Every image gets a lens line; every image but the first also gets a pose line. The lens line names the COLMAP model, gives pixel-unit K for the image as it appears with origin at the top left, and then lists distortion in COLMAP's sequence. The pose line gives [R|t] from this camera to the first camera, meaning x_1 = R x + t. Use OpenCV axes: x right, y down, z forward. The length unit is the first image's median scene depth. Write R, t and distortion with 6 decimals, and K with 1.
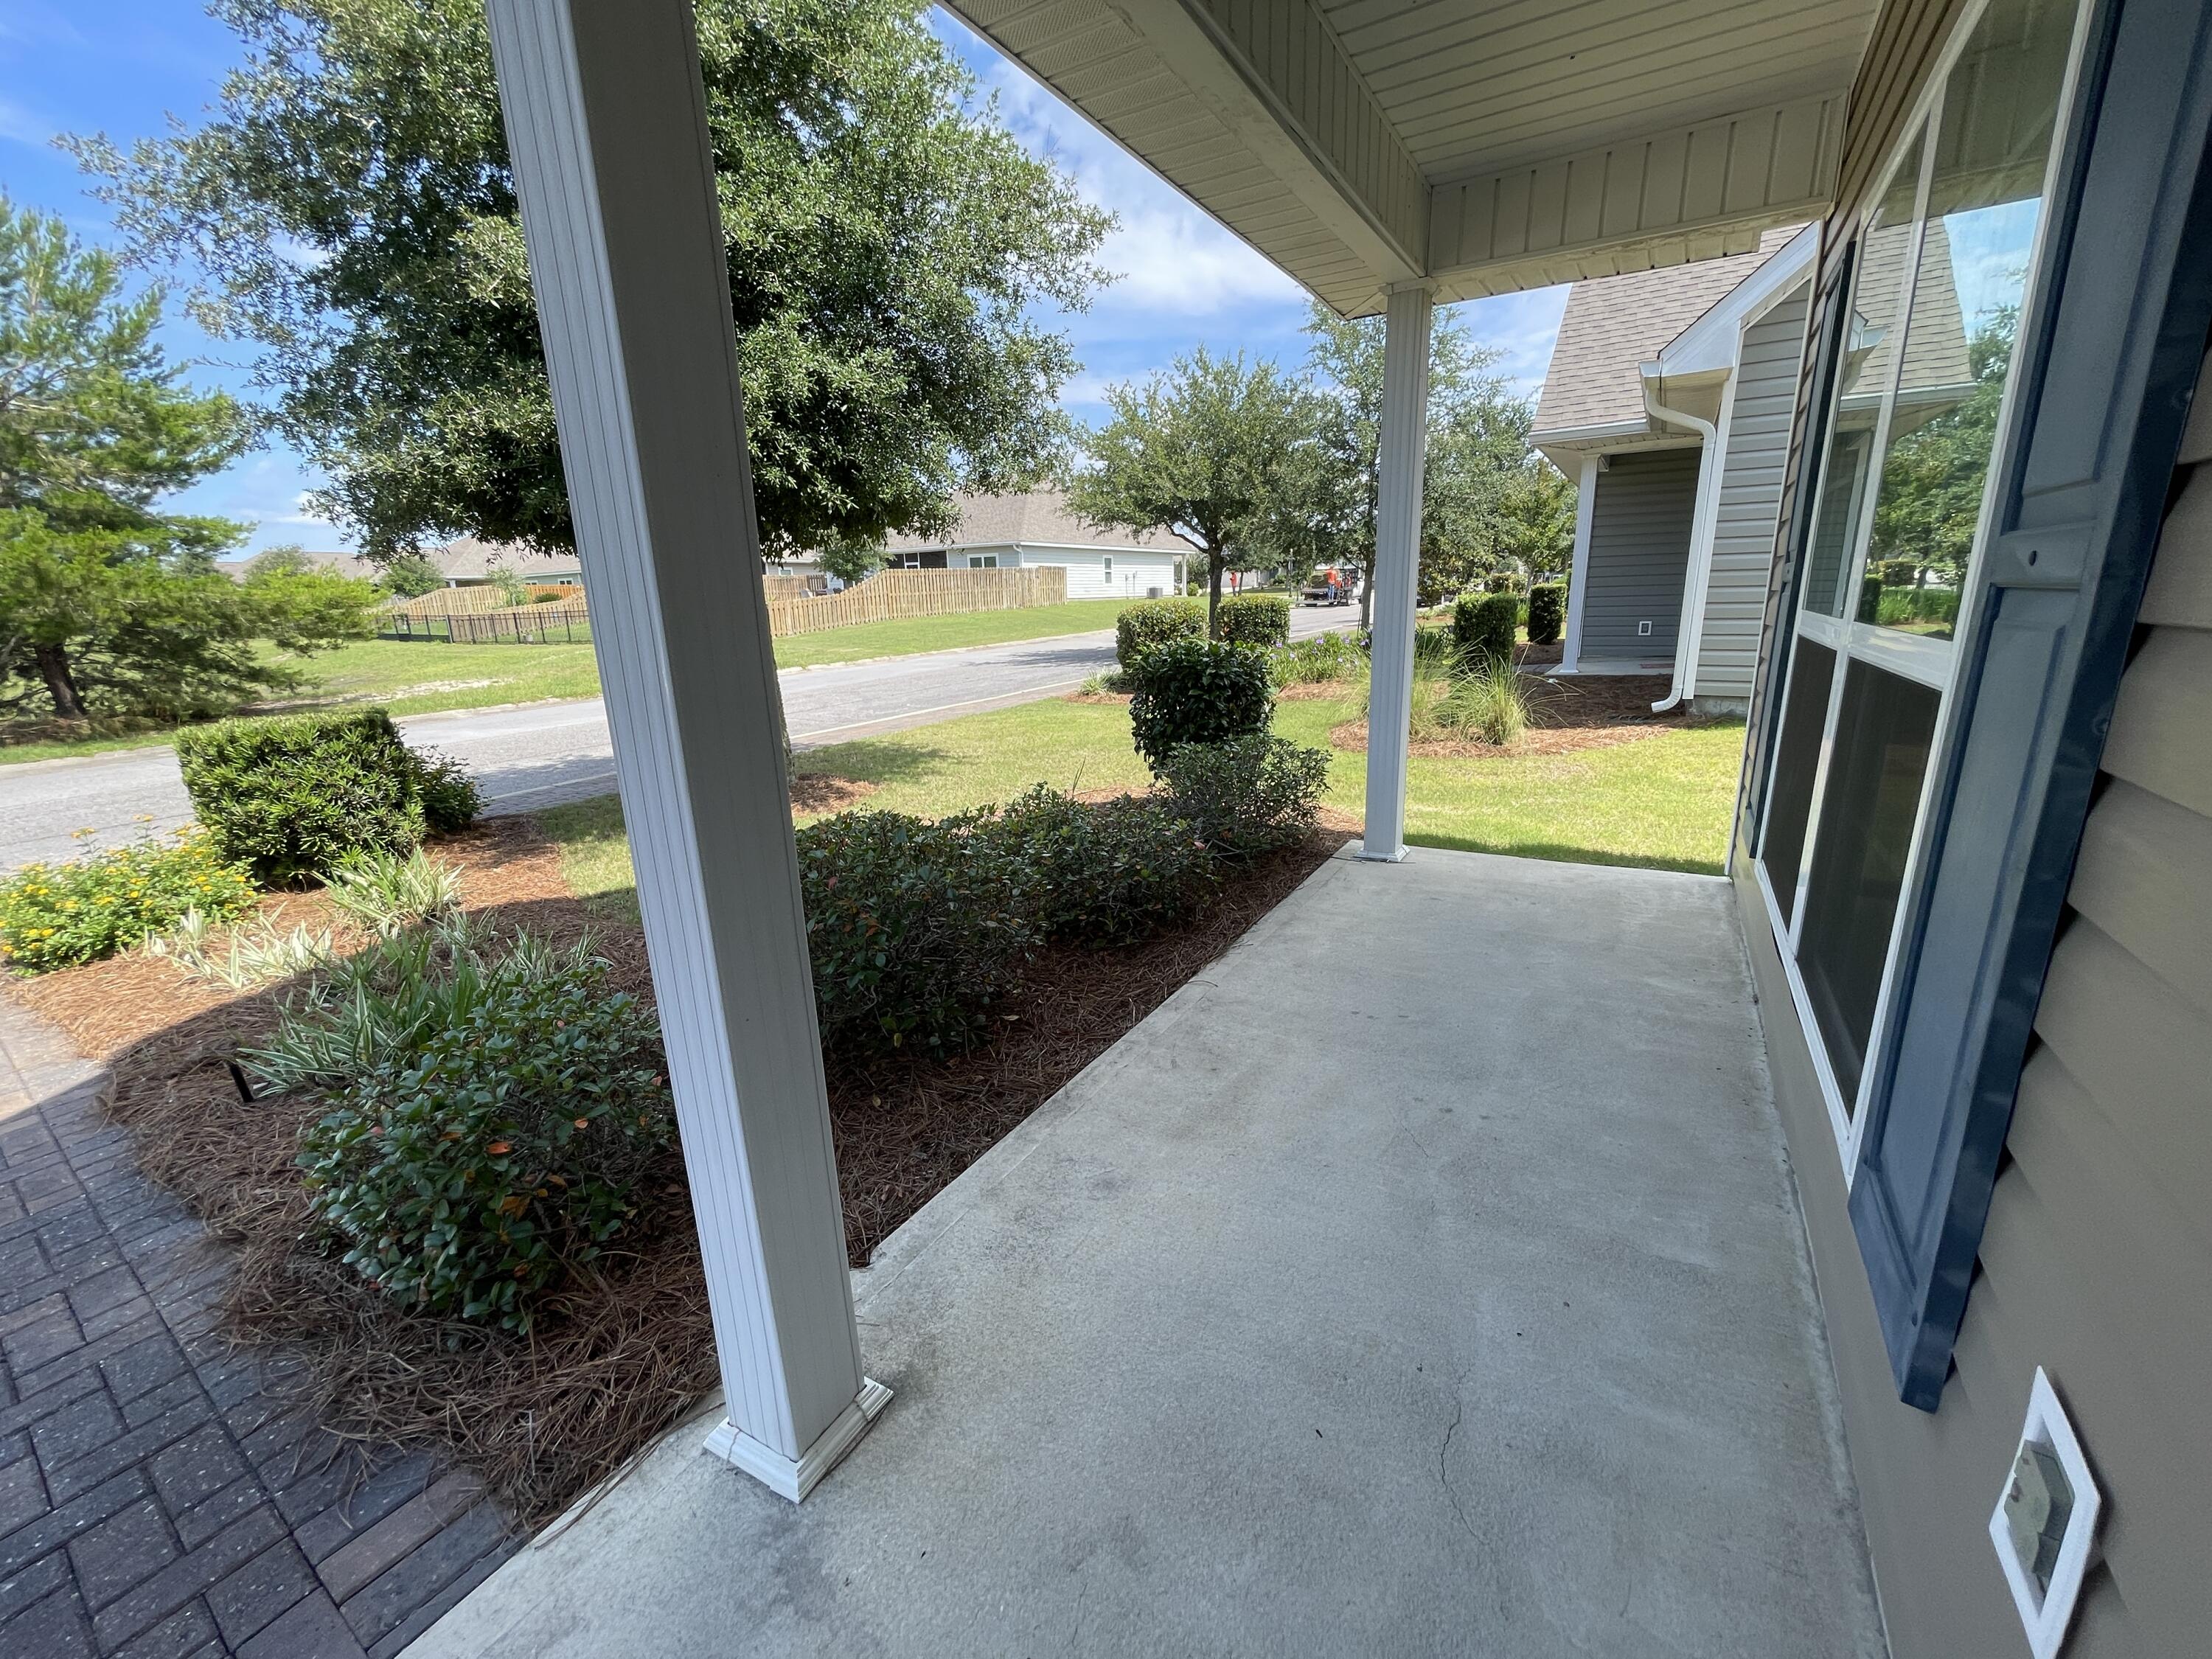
lens RADIAL K [[903.5, 0, 1103.0], [0, 903.5, 831.7], [0, 0, 1]] dist [-0.010248, 0.000309]
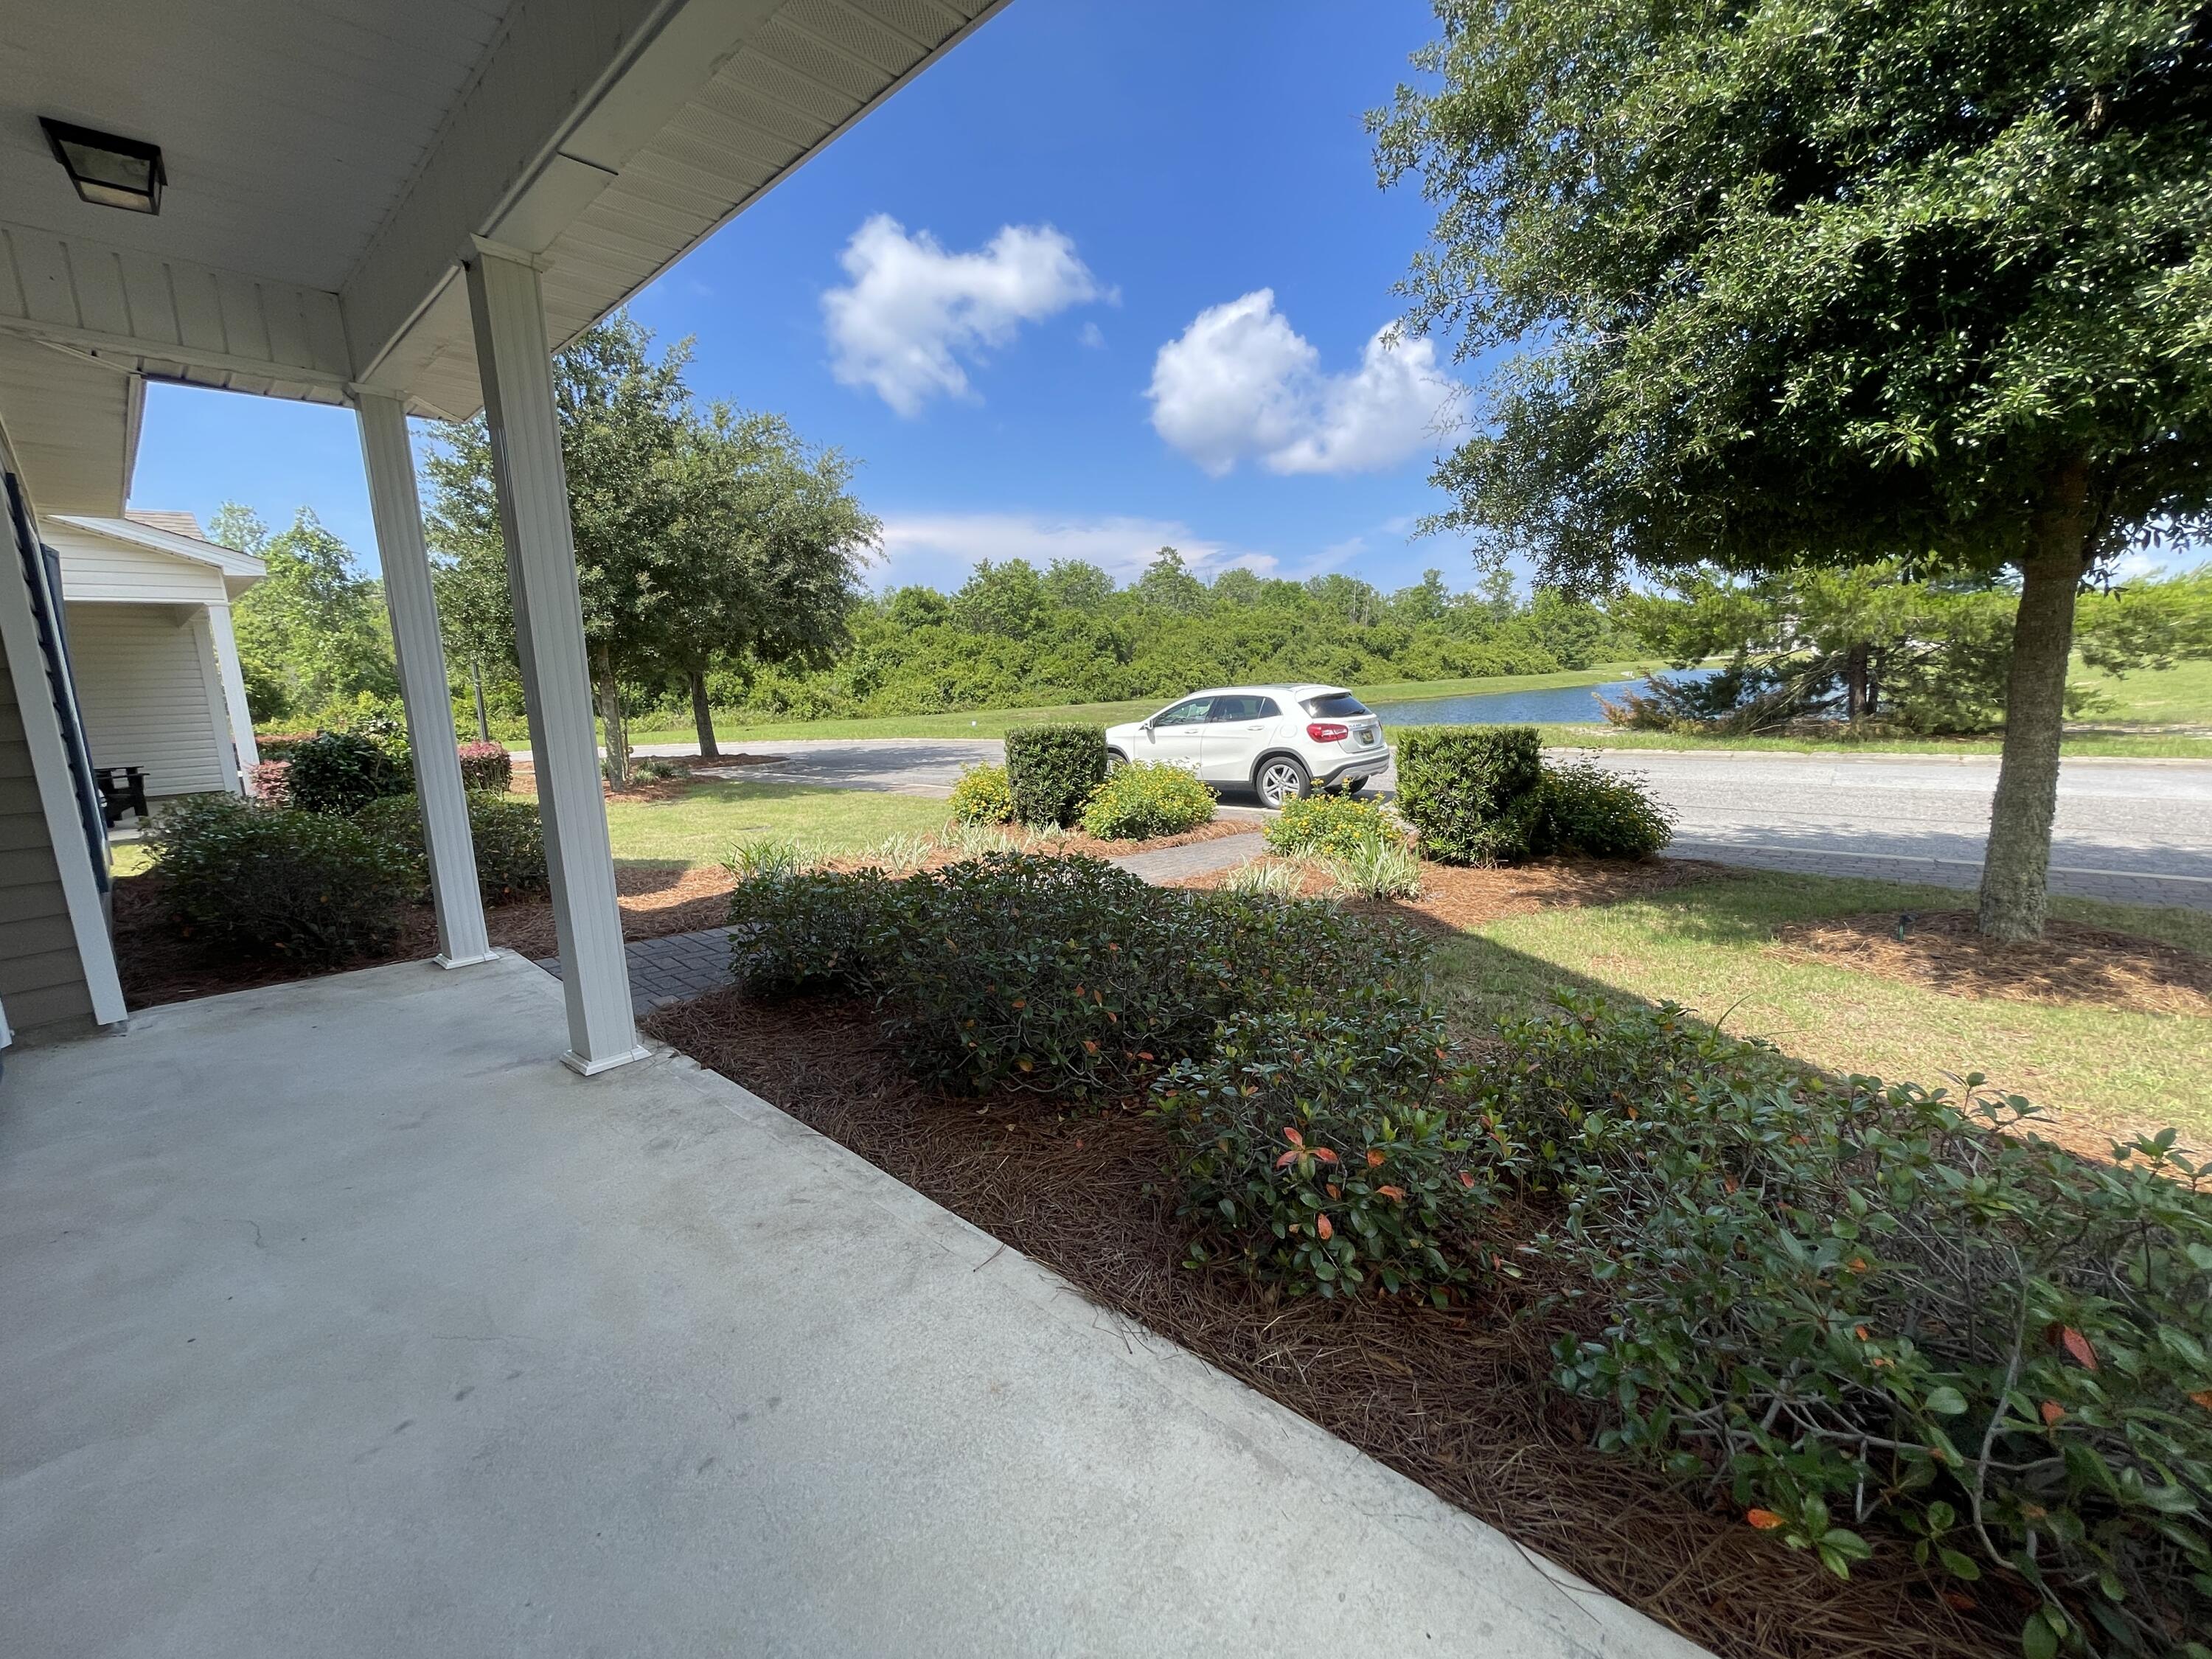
lens RADIAL K [[903.5, 0, 1102.7], [0, 903.5, 835.9], [0, 0, 1]] dist [-0.010248, 0.000309]
pose [[-0.183661, 0.223454, -0.957255, 0.645785], [-0.220770, 0.939565, 0.261682, -0.299330], [0.957877, 0.259394, -0.123230, 1.084529]]
